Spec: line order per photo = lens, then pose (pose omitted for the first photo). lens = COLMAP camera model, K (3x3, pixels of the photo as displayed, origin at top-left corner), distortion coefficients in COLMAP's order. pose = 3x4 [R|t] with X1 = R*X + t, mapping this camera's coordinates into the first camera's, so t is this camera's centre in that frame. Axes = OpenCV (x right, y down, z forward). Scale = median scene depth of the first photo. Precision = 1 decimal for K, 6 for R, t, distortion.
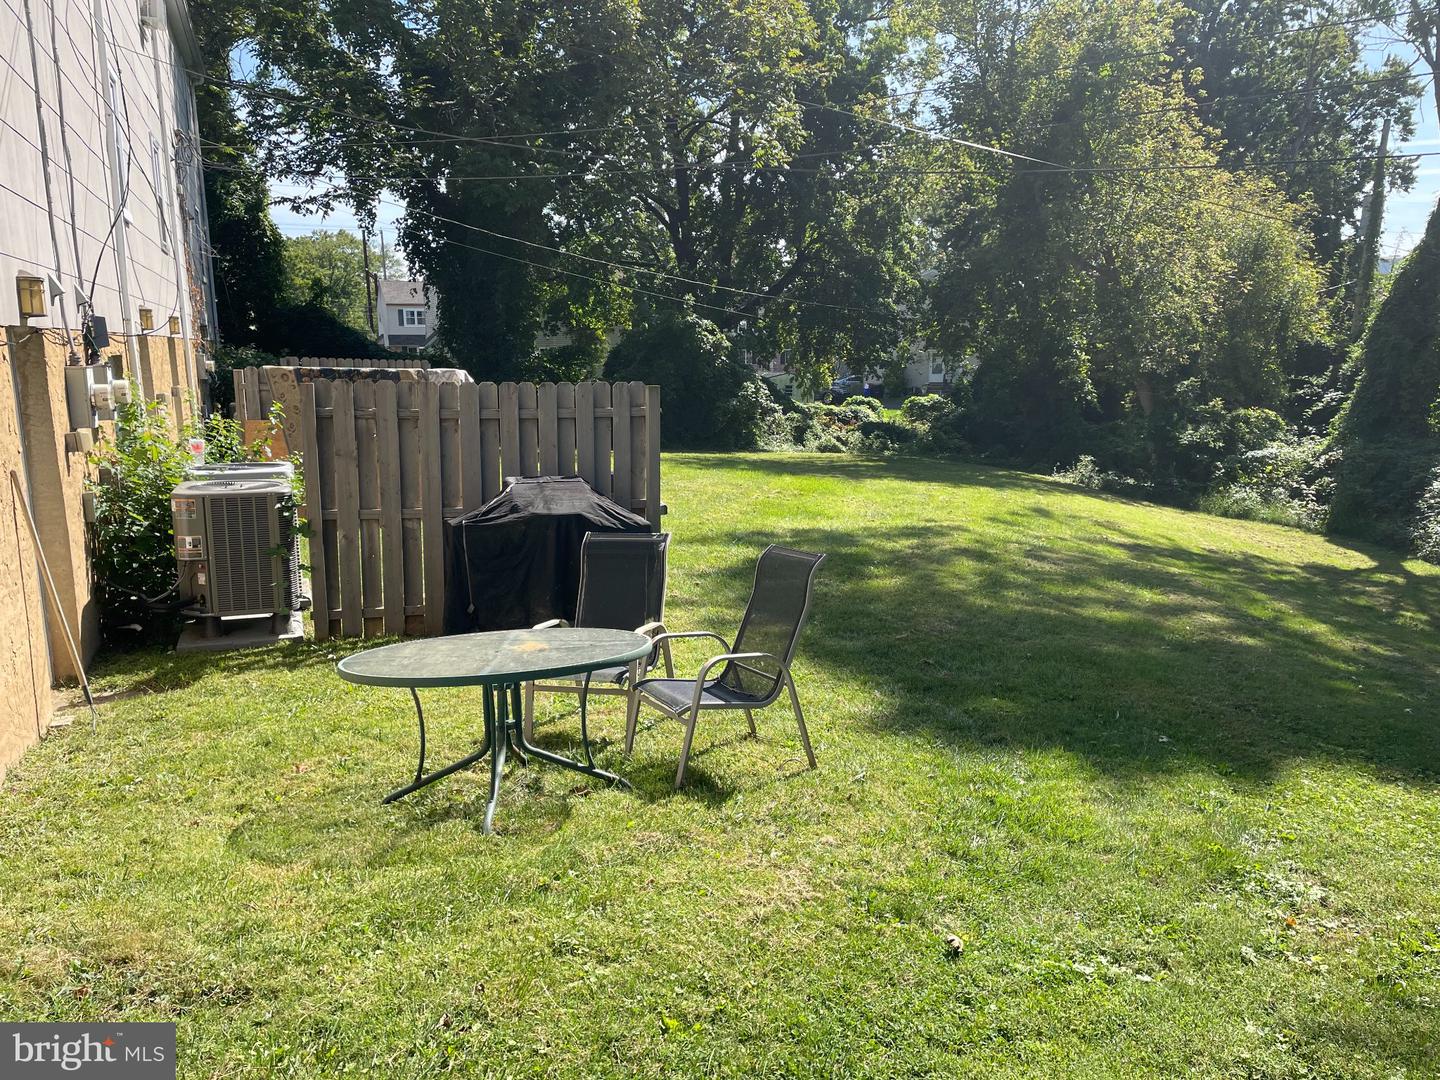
lens RADIAL K [[1128.3, 0, 720.3], [0, 1128.3, 518.1], [0, 0, 1]] dist [0.112540, -0.128568]
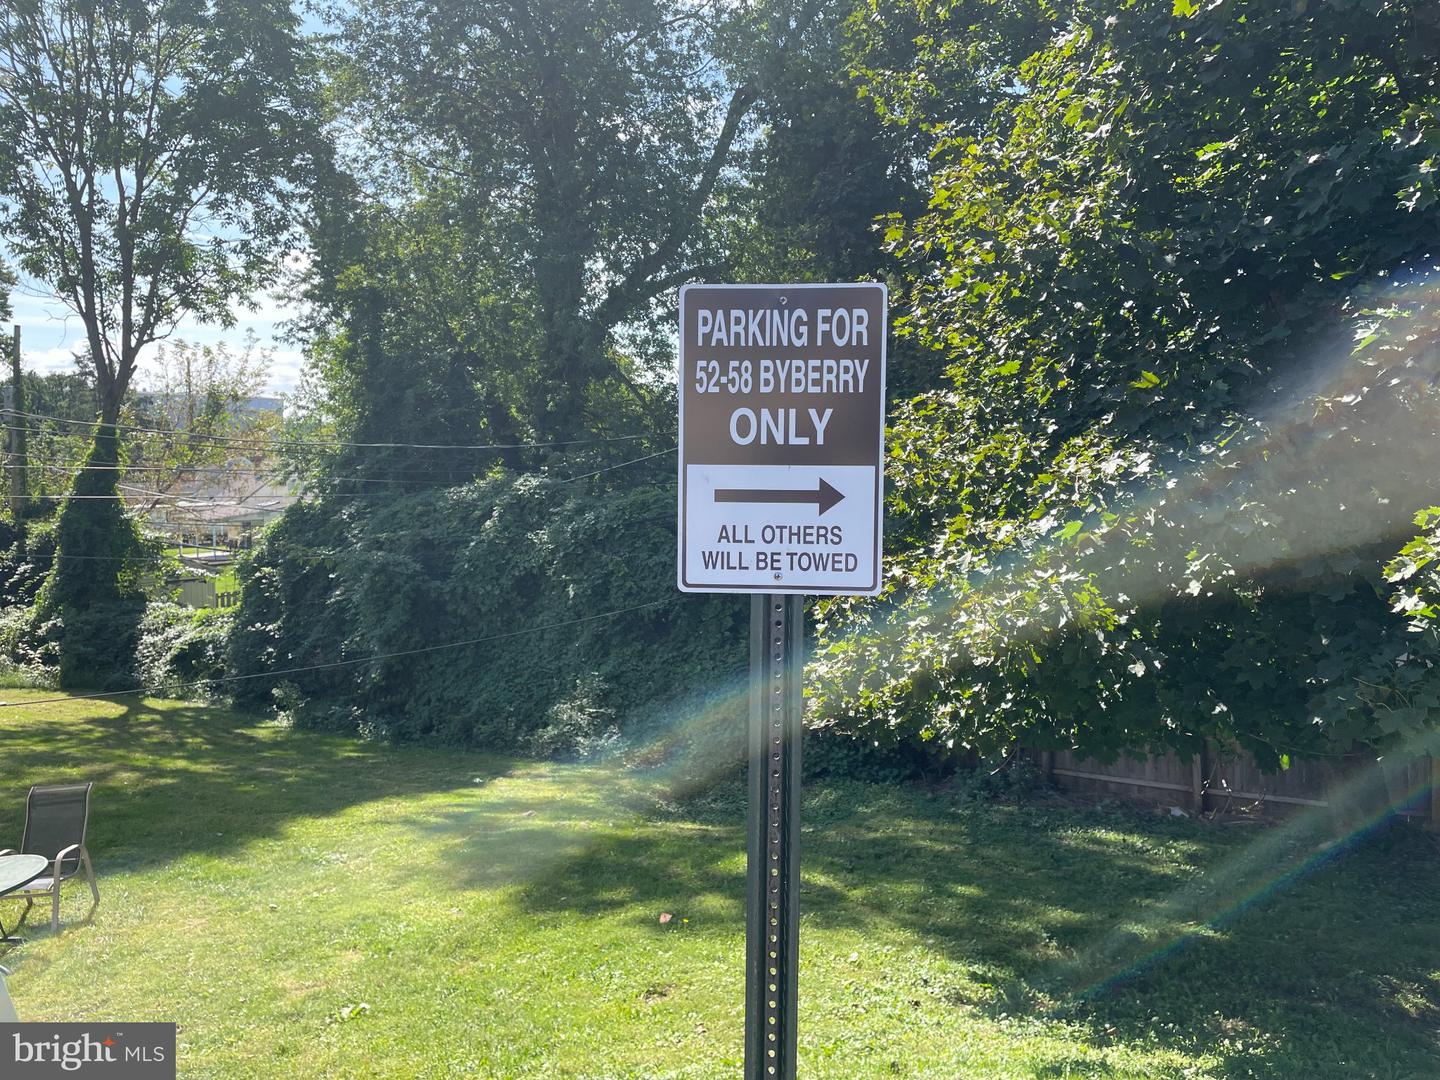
lens RADIAL K [[1128.3, 0, 720.3], [0, 1128.3, 518.1], [0, 0, 1]] dist [0.112540, -0.128568]
pose [[0.438532, -0.057274, 0.896889, -0.264982], [0.146043, 0.989244, -0.008235, -0.055127], [-0.886770, 0.134596, 0.442179, -0.193414]]
